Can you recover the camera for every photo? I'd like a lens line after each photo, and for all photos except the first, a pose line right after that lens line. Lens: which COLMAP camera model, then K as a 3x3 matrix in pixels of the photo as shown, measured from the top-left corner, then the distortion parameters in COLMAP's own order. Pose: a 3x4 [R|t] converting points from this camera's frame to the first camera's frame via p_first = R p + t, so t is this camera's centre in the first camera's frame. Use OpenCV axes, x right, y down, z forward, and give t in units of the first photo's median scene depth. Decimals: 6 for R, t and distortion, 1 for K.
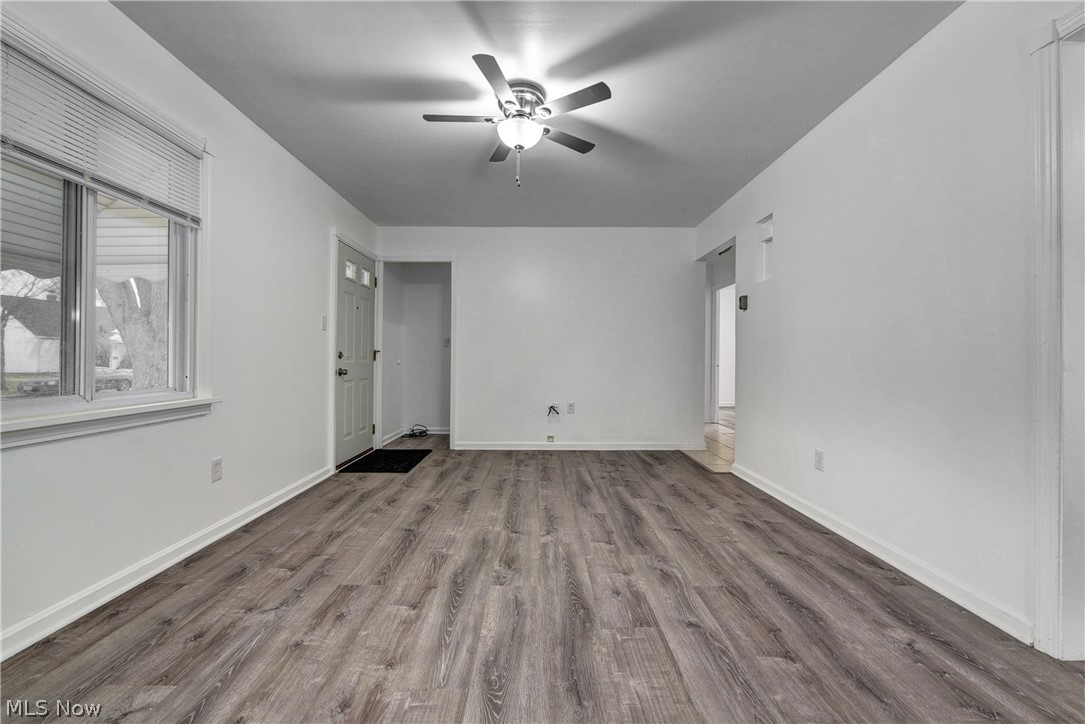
lens RADIAL K [[436.0, 0, 536.3], [0, 436.0, 362.2], [0, 0, 1]] dist [-0.011188, -0.000808]
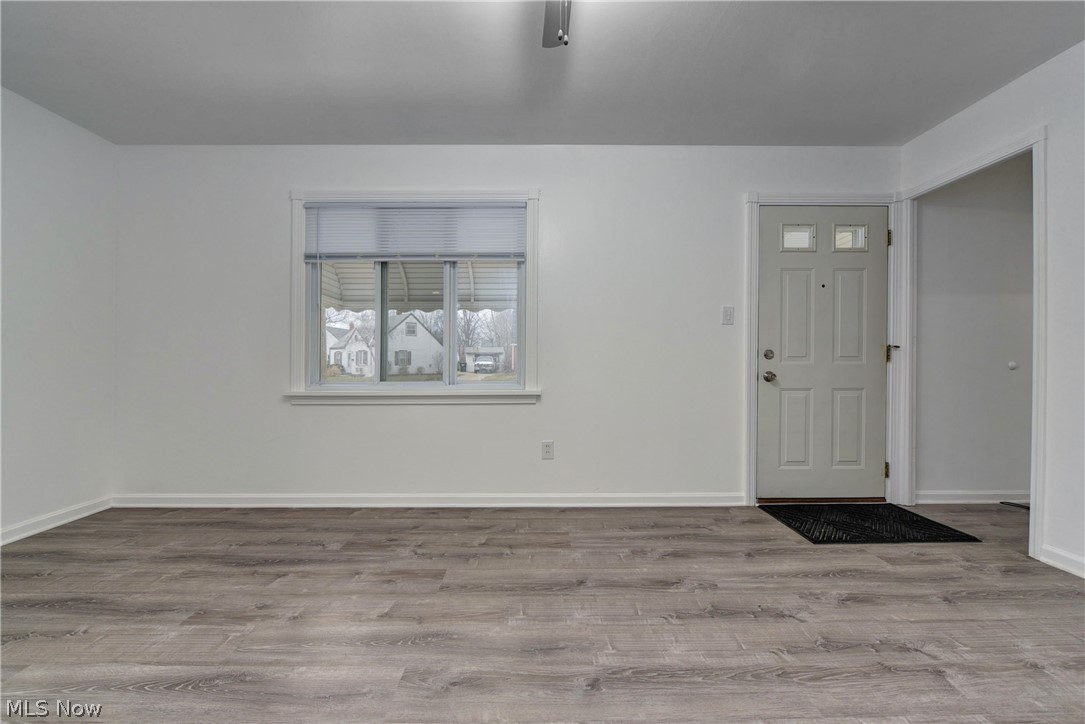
lens RADIAL K [[436.0, 0, 535.3], [0, 436.0, 364.2], [0, 0, 1]] dist [-0.011188, -0.000808]
pose [[0.004001, 0.001706, -0.999991, 0.514239], [-0.002274, 0.999996, 0.001696, 0.003324], [0.999989, 0.002267, 0.004005, 1.006331]]
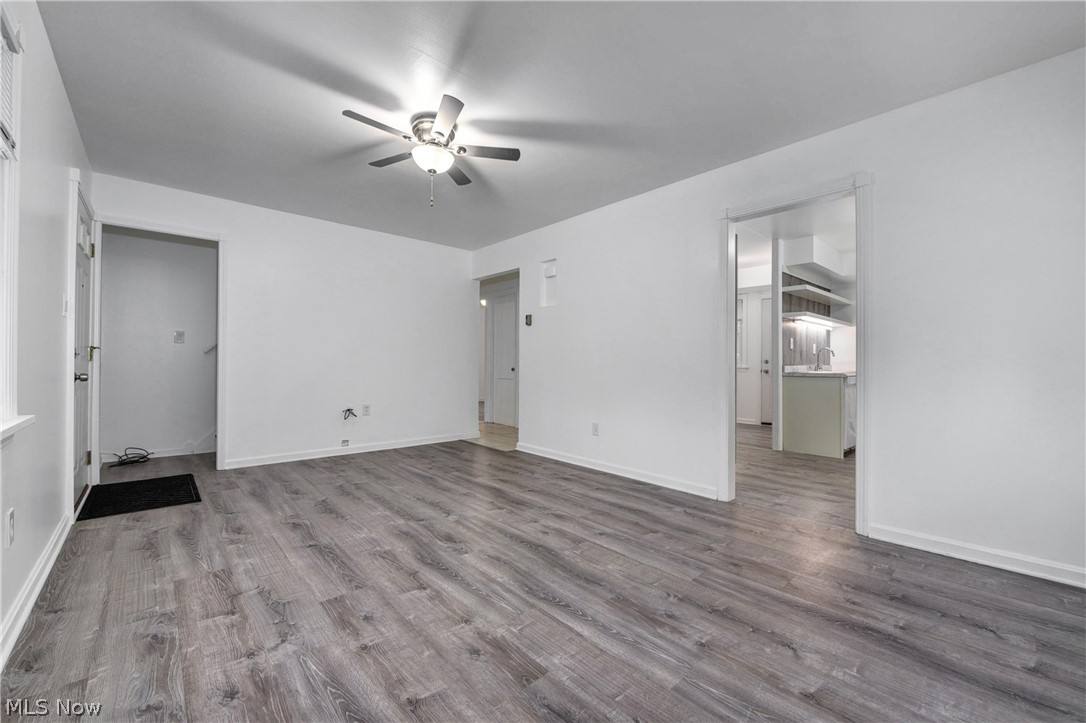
lens RADIAL K [[436.4, 0, 540.1], [0, 436.4, 359.7], [0, 0, 1]] dist [-0.011188, -0.000808]
pose [[0.744952, 0.008159, 0.667068, -0.603732], [-0.004323, 0.999963, -0.007403, -0.005002], [-0.667104, 0.002631, 0.744960, -0.013563]]
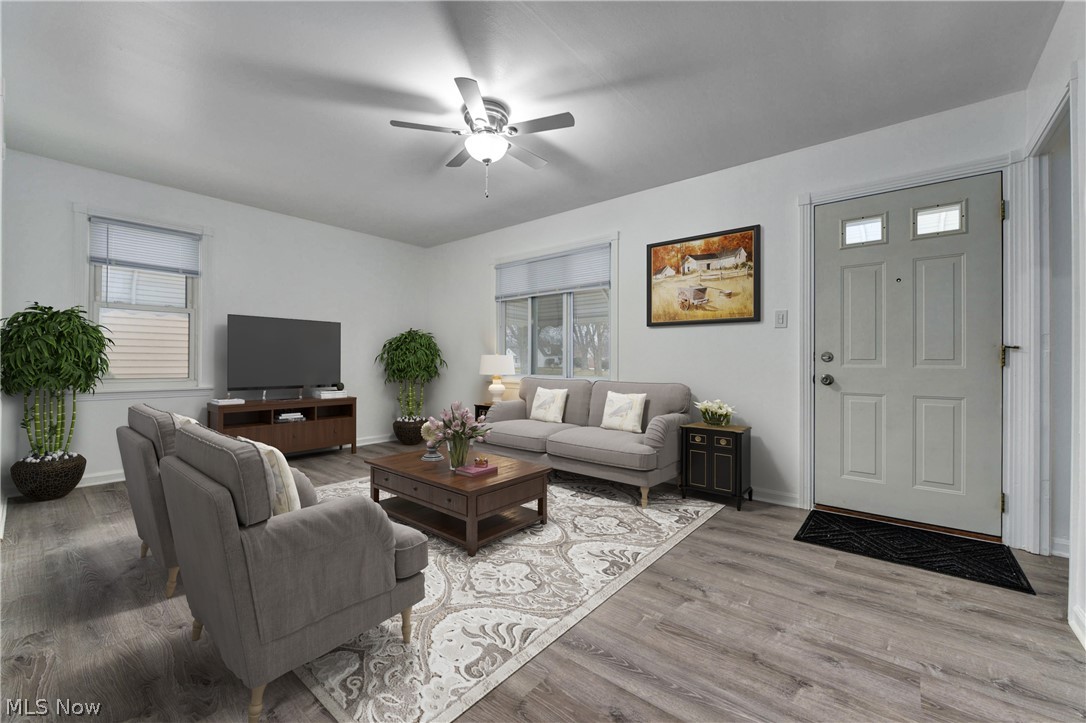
lens RADIAL K [[436.4, 0, 544.4], [0, 436.4, 359.8], [0, 0, 1]] dist [-0.011188, -0.000808]
pose [[-0.638742, -0.008808, -0.769370, 0.710993], [-0.010234, 0.999943, -0.002951, -0.005056], [0.769353, 0.005988, -0.638796, 1.877950]]
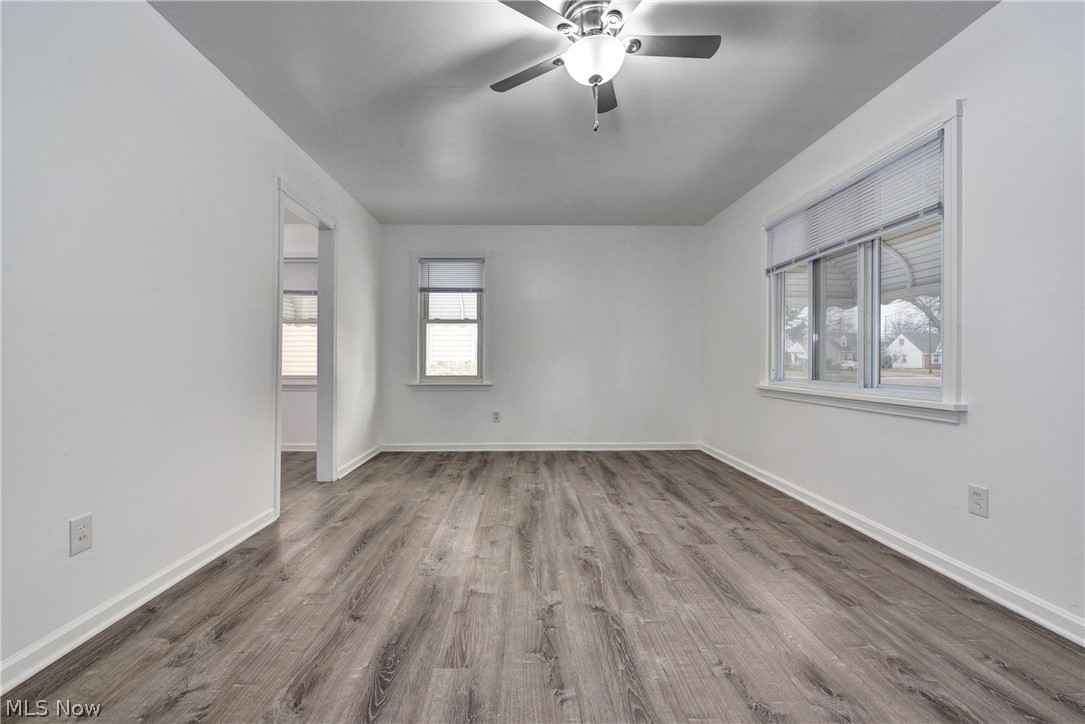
lens RADIAL K [[436.0, 0, 535.6], [0, 436.0, 357.4], [0, 0, 1]] dist [-0.011188, -0.000808]
pose [[-0.999727, 0.001060, -0.023326, 0.072671], [0.001097, 0.999998, -0.001583, -0.008776], [0.023325, -0.001609, -0.999727, 1.833650]]
